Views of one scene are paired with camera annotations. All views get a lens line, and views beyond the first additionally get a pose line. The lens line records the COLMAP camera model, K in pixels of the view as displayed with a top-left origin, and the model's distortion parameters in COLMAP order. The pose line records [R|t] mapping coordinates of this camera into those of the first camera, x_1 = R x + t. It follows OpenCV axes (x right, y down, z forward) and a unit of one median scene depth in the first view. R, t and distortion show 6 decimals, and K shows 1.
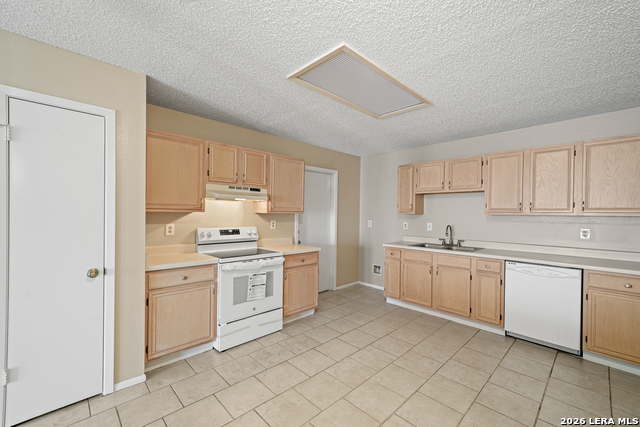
lens RADIAL K [[268.9, 0, 314.1], [0, 268.9, 214.0], [0, 0, 1]] dist [0.008423, 0.001443]
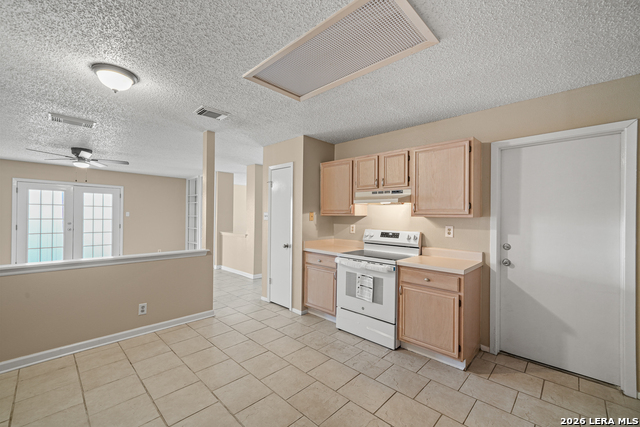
lens RADIAL K [[268.9, 0, 321.8], [0, 268.9, 212.8], [0, 0, 1]] dist [0.008423, 0.001443]
pose [[0.054722, -0.021451, -0.998271, 0.782179], [-0.013406, 0.999663, -0.022216, 0.008961], [0.998412, 0.014598, 0.054416, 0.749401]]
